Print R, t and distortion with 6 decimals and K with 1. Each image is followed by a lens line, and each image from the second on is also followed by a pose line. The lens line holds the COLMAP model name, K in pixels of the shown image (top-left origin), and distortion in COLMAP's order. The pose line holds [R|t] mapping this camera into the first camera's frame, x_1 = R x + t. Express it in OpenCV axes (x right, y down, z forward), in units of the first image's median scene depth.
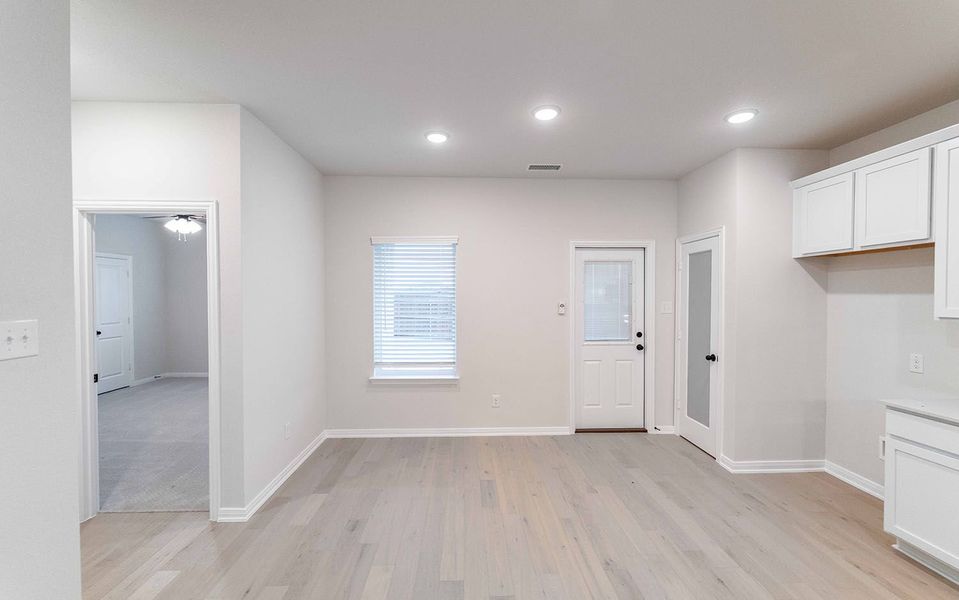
lens RADIAL K [[381.7, 0, 479.5], [0, 381.7, 300.0], [0, 0, 1]] dist [-0.014985, 0.000157]
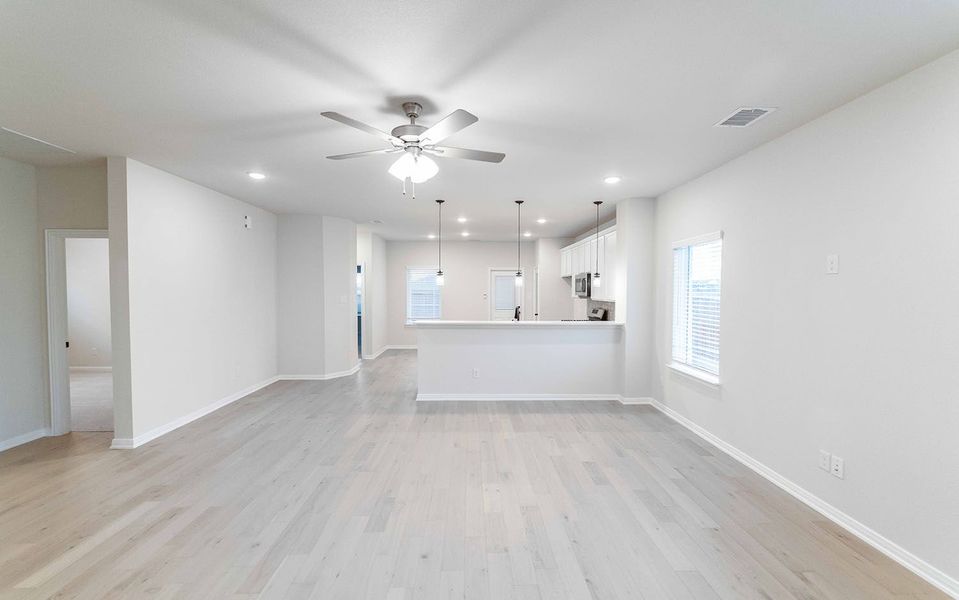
lens RADIAL K [[381.7, 0, 479.5], [0, 381.7, 300.0], [0, 0, 1]] dist [-0.014985, 0.000157]
pose [[1.000000, 0.000664, -0.000587, 0.240276], [-0.000656, 0.999908, 0.013548, 0.016830], [0.000596, -0.013548, 0.999908, -1.810744]]
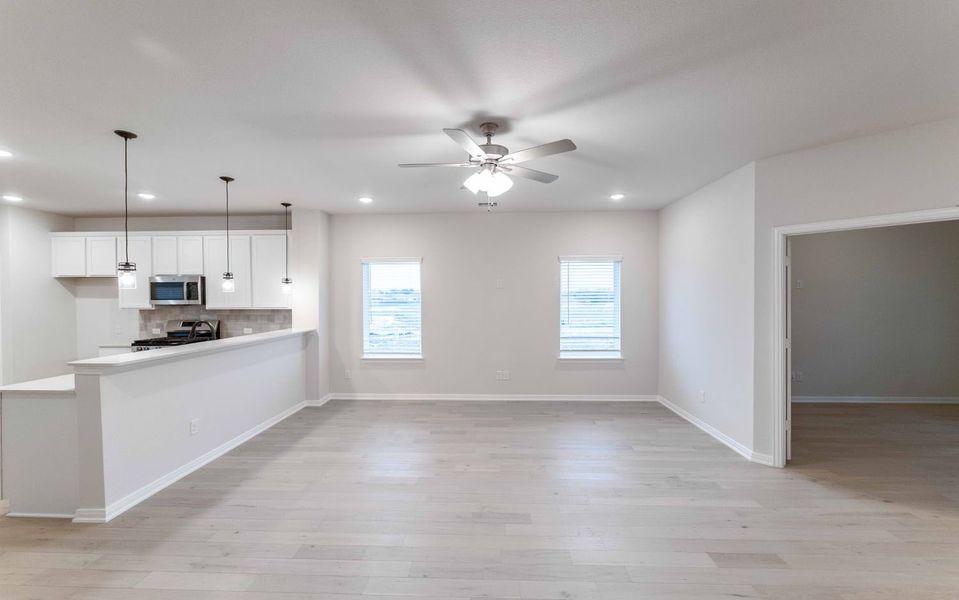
lens RADIAL K [[381.7, 0, 479.5], [0, 381.7, 300.0], [0, 0, 1]] dist [-0.014985, 0.000157]
pose [[0.062015, -0.012020, 0.998003, -0.752493], [0.015852, 0.999813, 0.011057, 0.003714], [-0.997949, 0.015134, 0.062194, -1.042493]]
